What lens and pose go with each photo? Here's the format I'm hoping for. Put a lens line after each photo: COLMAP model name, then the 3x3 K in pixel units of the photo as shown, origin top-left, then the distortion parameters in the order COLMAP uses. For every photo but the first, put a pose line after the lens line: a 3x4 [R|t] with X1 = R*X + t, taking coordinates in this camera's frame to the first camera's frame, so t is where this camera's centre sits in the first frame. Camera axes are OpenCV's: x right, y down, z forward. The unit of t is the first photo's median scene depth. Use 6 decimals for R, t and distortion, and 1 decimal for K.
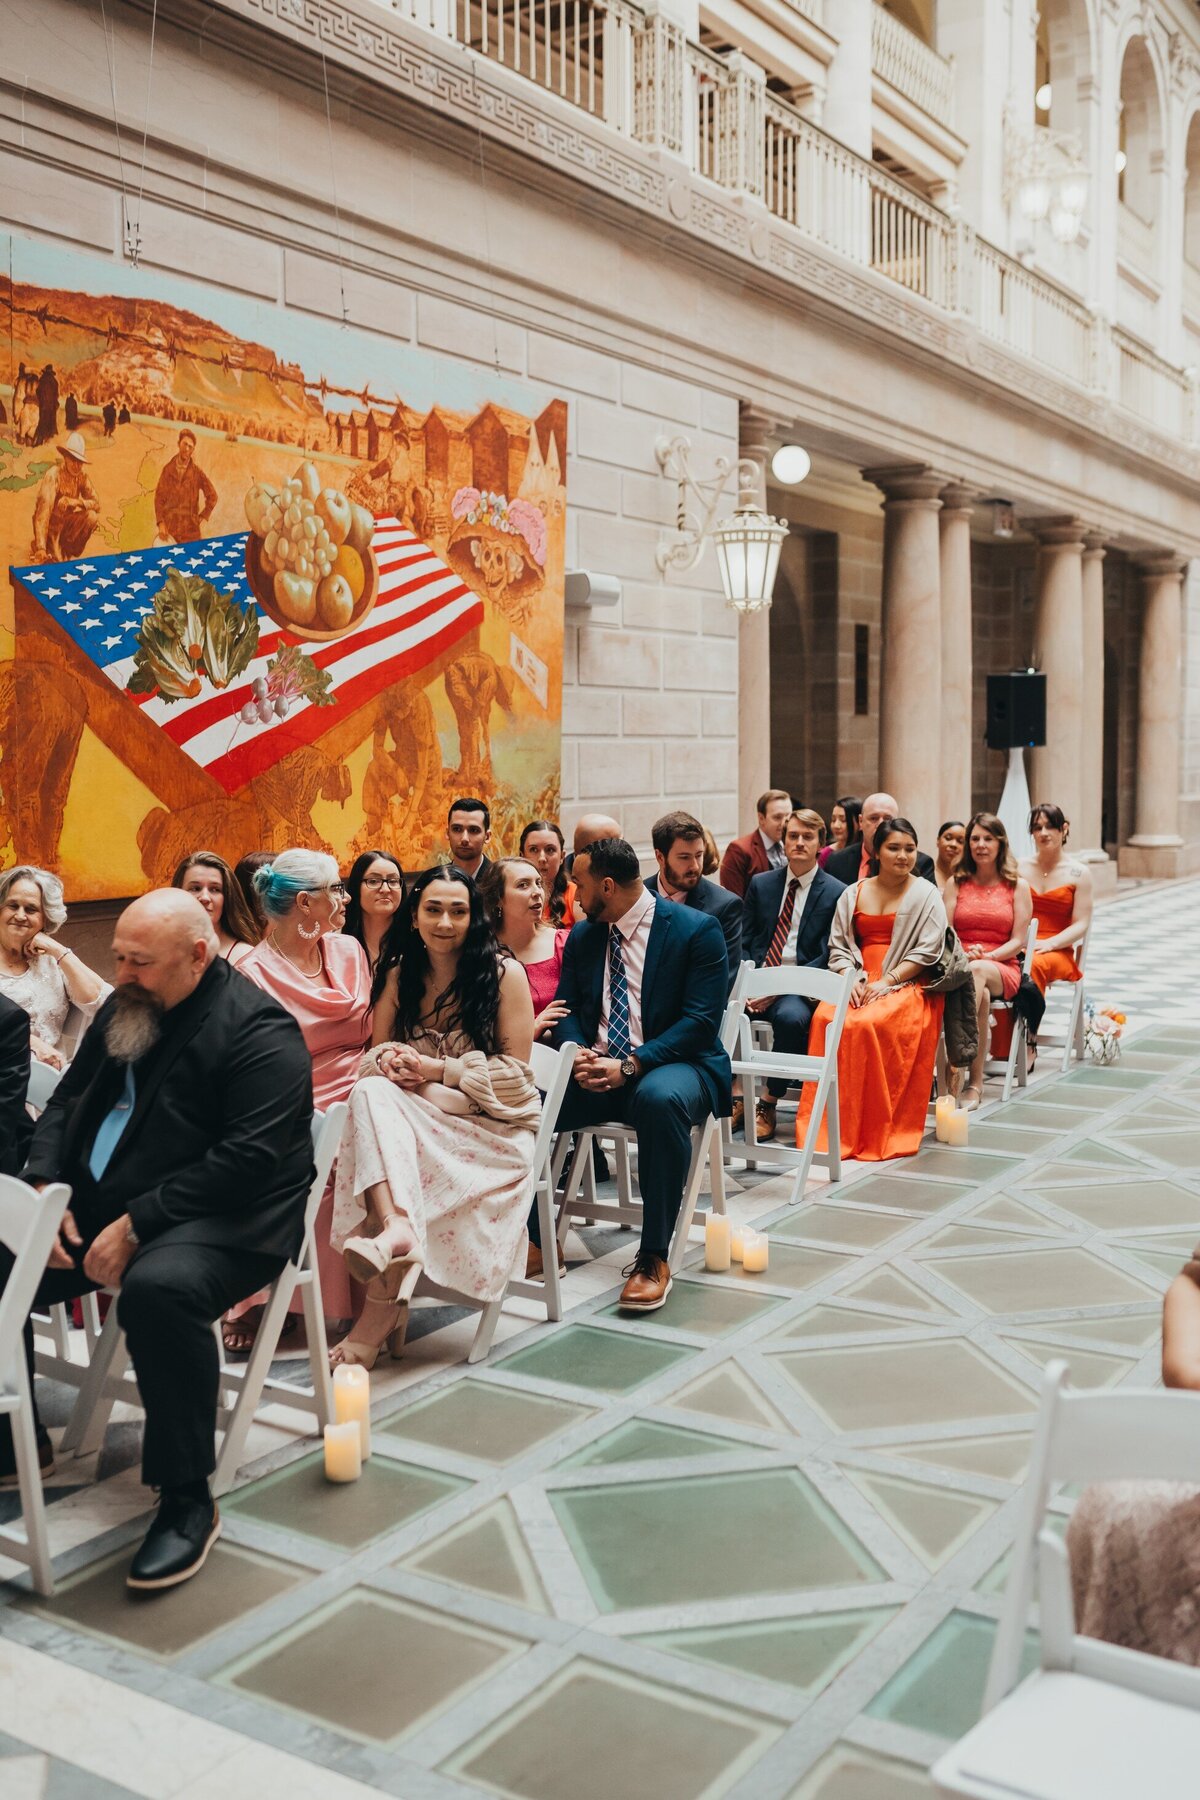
lens RADIAL K [[1767.4, 0, 604.7], [0, 1767.4, 905.1], [0, 0, 1]] dist [-0.076192, 0.117557]
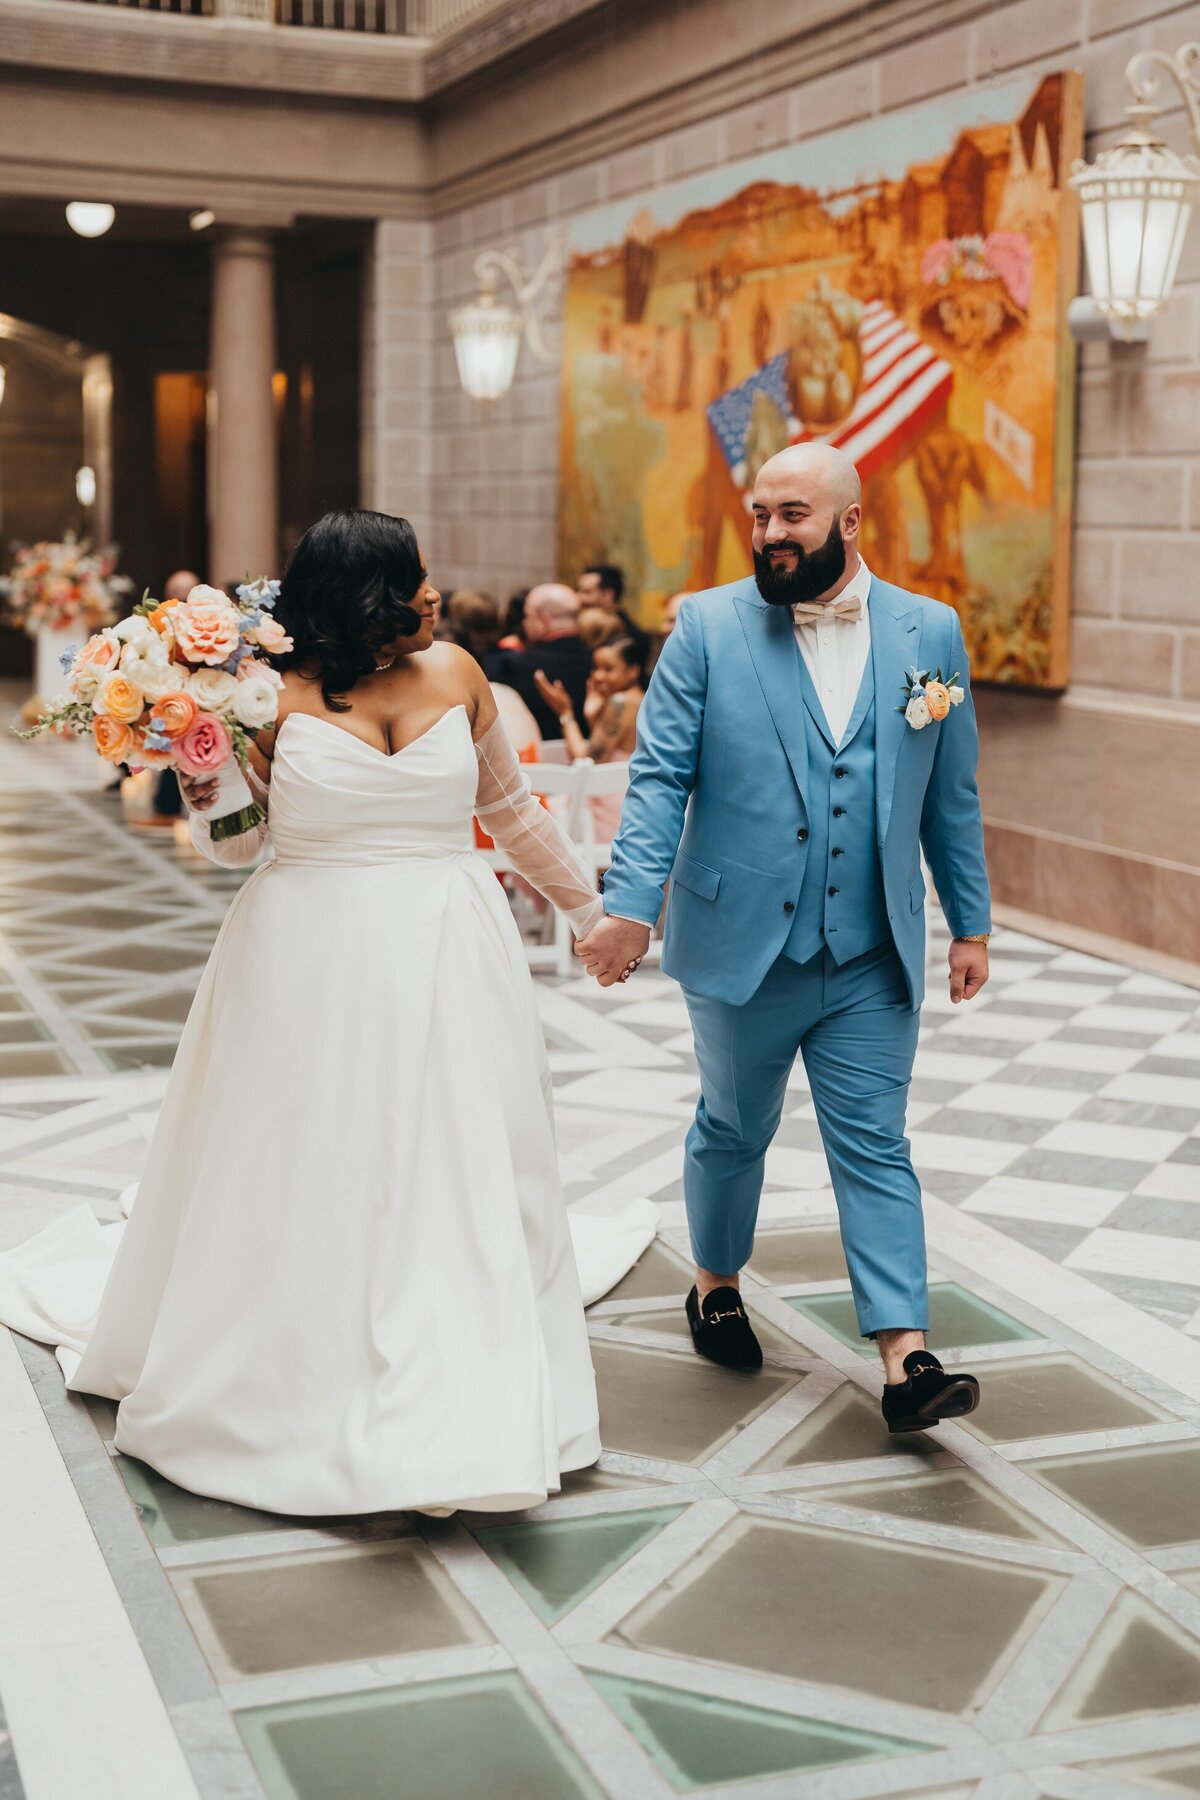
lens RADIAL K [[2474.6, 0, 600.0], [0, 2474.6, 900.0], [0, 0, 1]] dist [-0.121916, 0.920902]
pose [[-0.602522, 0.114469, -0.789851, 1.152572], [-0.088238, 0.974040, 0.208473, -0.175018], [0.793210, 0.195304, -0.576780, 1.816796]]
